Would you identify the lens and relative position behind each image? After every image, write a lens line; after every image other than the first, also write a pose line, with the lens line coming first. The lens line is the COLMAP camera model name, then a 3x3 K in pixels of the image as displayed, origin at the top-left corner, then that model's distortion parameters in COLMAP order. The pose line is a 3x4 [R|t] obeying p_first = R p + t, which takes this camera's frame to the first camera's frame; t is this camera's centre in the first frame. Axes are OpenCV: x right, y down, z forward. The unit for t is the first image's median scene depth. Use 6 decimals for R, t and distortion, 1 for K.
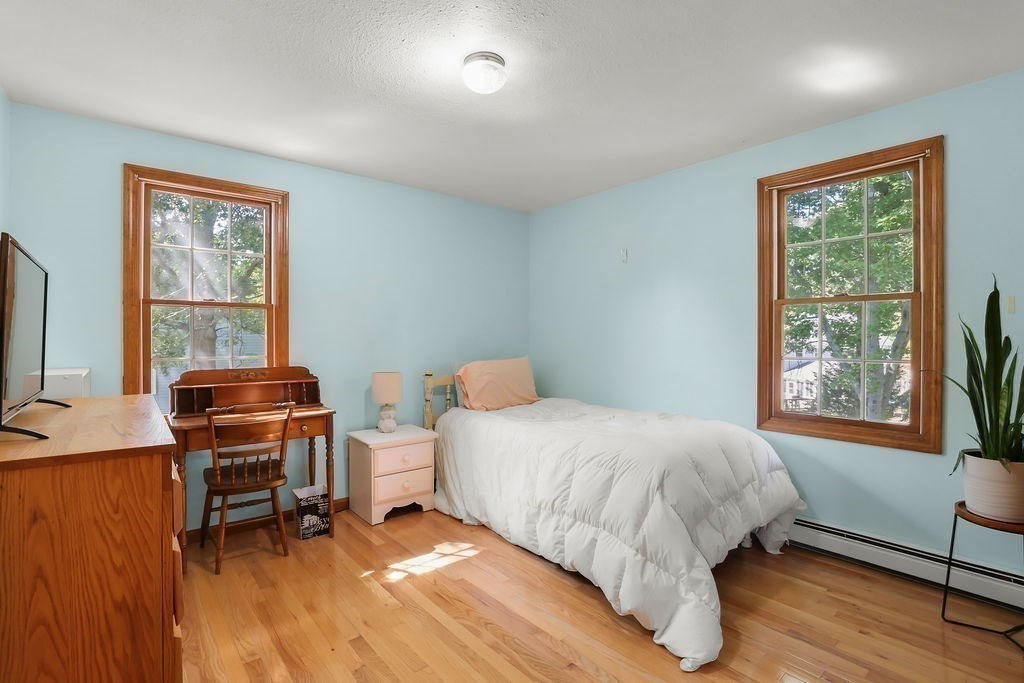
lens RADIAL K [[470.3, 0, 512.0], [0, 470.3, 341.5], [0, 0, 1]] dist [-0.032132, 0.000506]
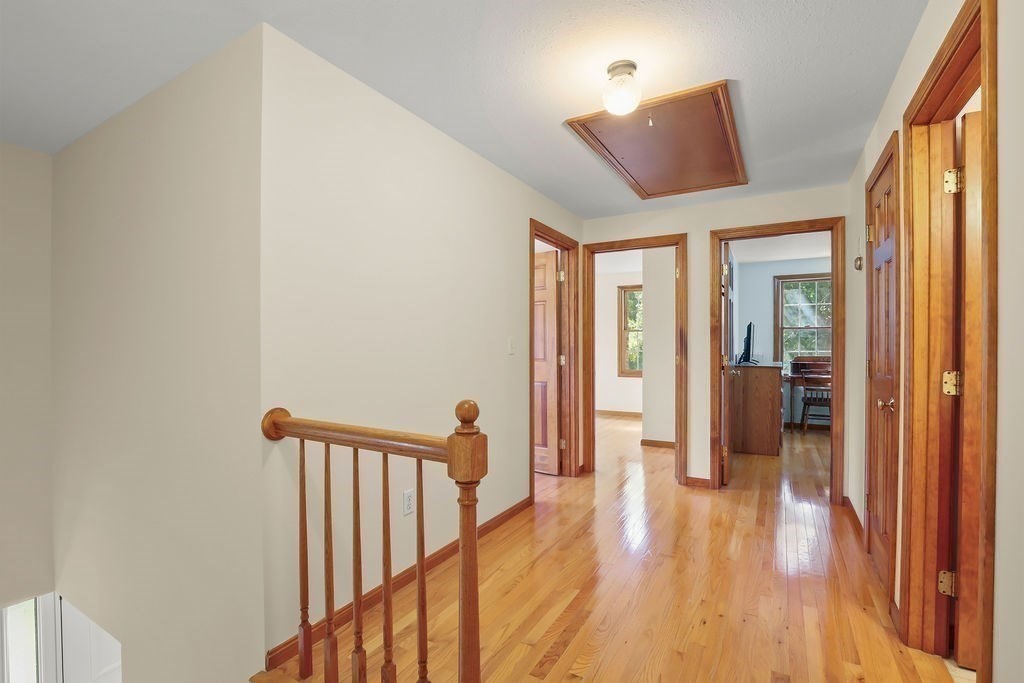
lens RADIAL K [[470.3, 0, 512.0], [0, 470.3, 341.5], [0, 0, 1]] dist [-0.032132, 0.000506]
pose [[0.343676, 0.002534, -0.939085, 1.078911], [-0.009219, 0.999957, -0.000676, 0.002392], [0.939043, 0.008890, 0.343685, -1.248300]]
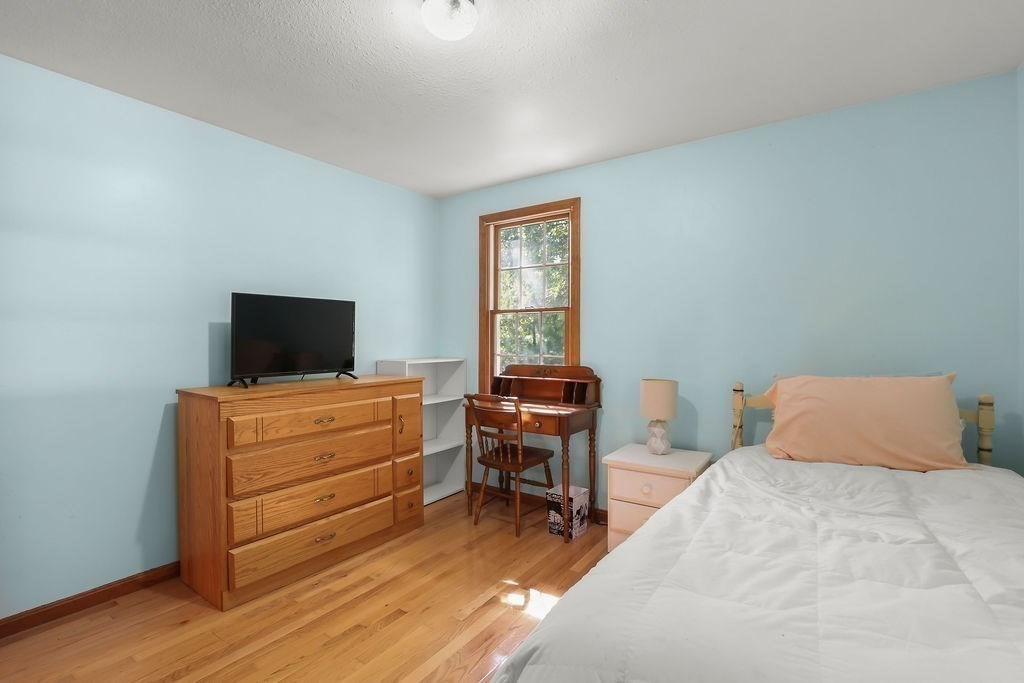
lens RADIAL K [[470.3, 0, 512.0], [0, 470.3, 341.5], [0, 0, 1]] dist [-0.032132, 0.000506]
pose [[0.261680, 0.004294, -0.965145, 0.557417], [-0.004806, 0.999984, 0.003146, -0.002986], [0.965143, 0.003815, 0.261696, 0.672252]]
